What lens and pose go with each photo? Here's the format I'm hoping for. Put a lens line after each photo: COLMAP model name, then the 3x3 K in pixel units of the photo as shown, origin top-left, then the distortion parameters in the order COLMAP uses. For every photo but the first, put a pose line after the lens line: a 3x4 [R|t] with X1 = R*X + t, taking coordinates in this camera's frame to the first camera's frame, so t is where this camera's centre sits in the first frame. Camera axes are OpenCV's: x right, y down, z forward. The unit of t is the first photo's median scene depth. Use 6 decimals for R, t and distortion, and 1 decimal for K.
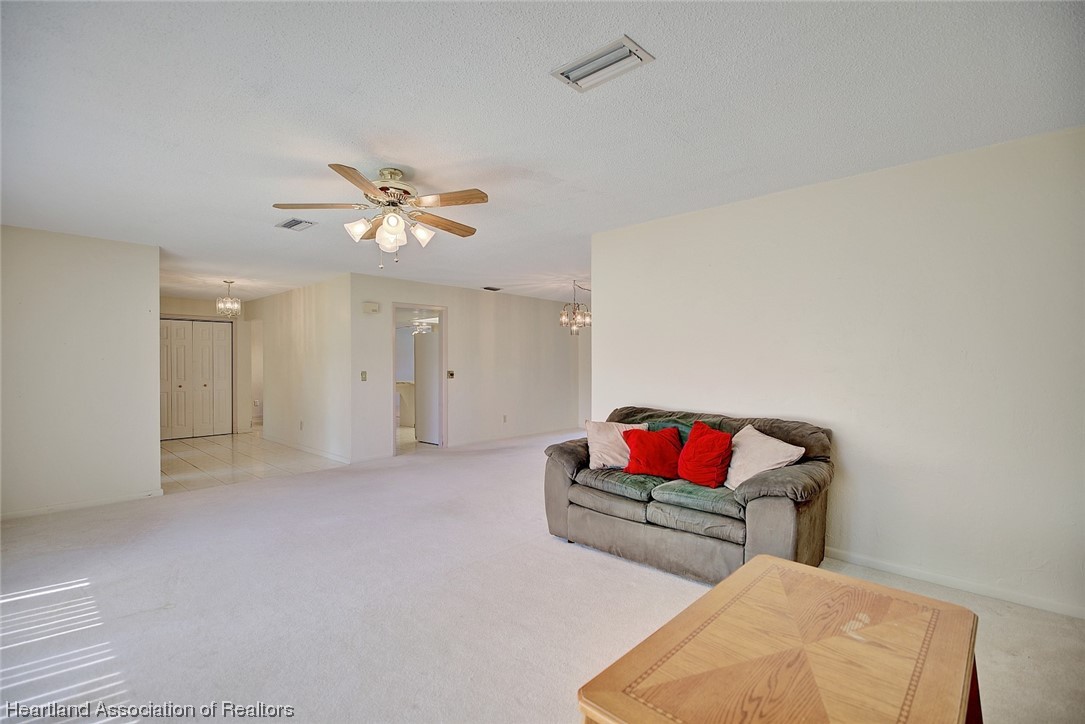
lens RADIAL K [[497.3, 0, 539.6], [0, 497.3, 362.5], [0, 0, 1]] dist [-0.002568, 0.001807]
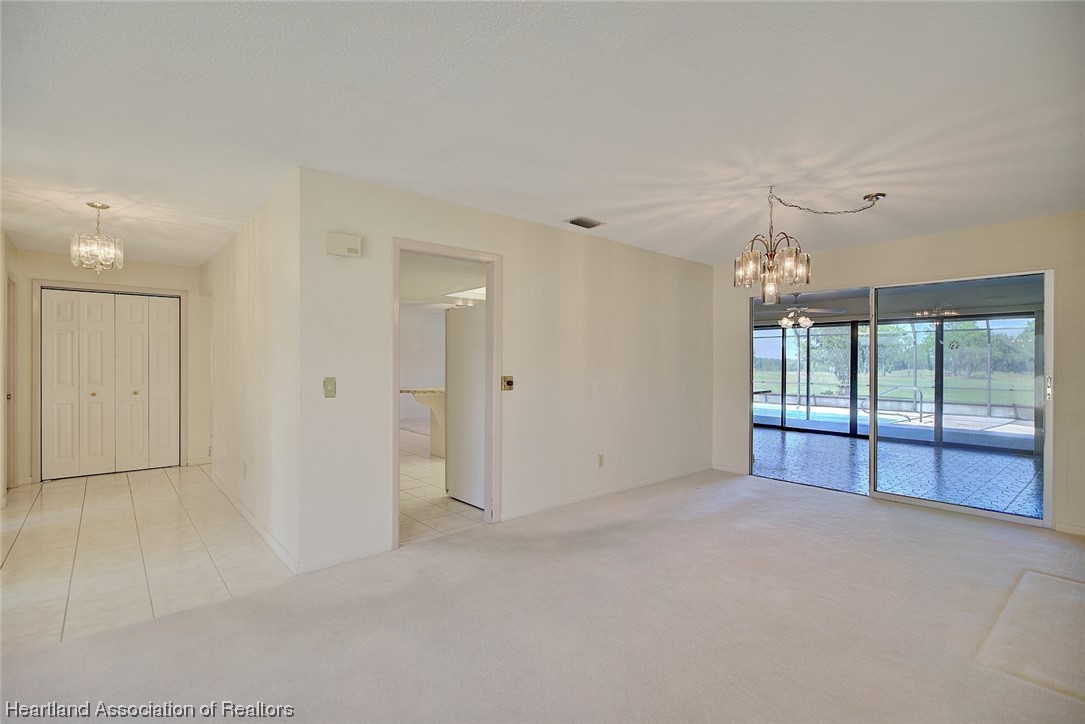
lens RADIAL K [[497.3, 0, 532.3], [0, 497.3, 365.1], [0, 0, 1]] dist [-0.002568, 0.001807]
pose [[0.993390, 0.008323, -0.114486, -0.091515], [-0.007509, 0.999943, 0.007540, 0.000724], [0.114542, -0.006631, 0.993396, 0.473891]]
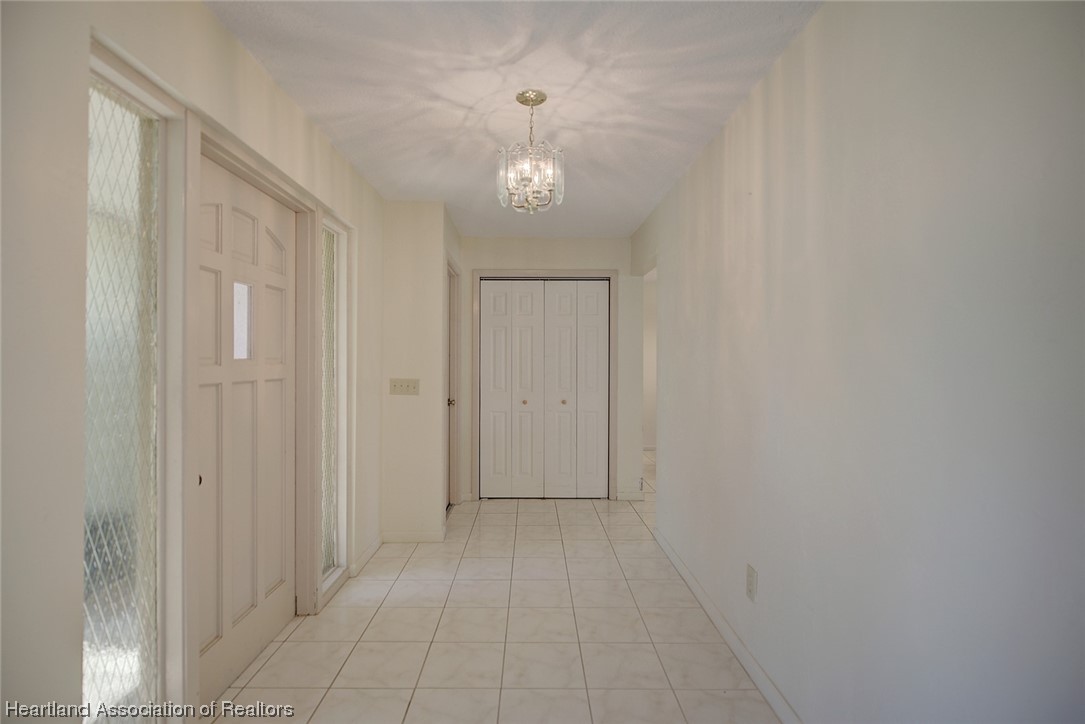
lens RADIAL K [[497.3, 0, 539.3], [0, 497.3, 359.5], [0, 0, 1]] dist [-0.002568, 0.001807]
pose [[0.690193, 0.005467, -0.723605, -0.358173], [-0.004759, 0.999984, 0.003017, -0.000235], [0.723610, 0.001361, 0.690208, 0.714146]]
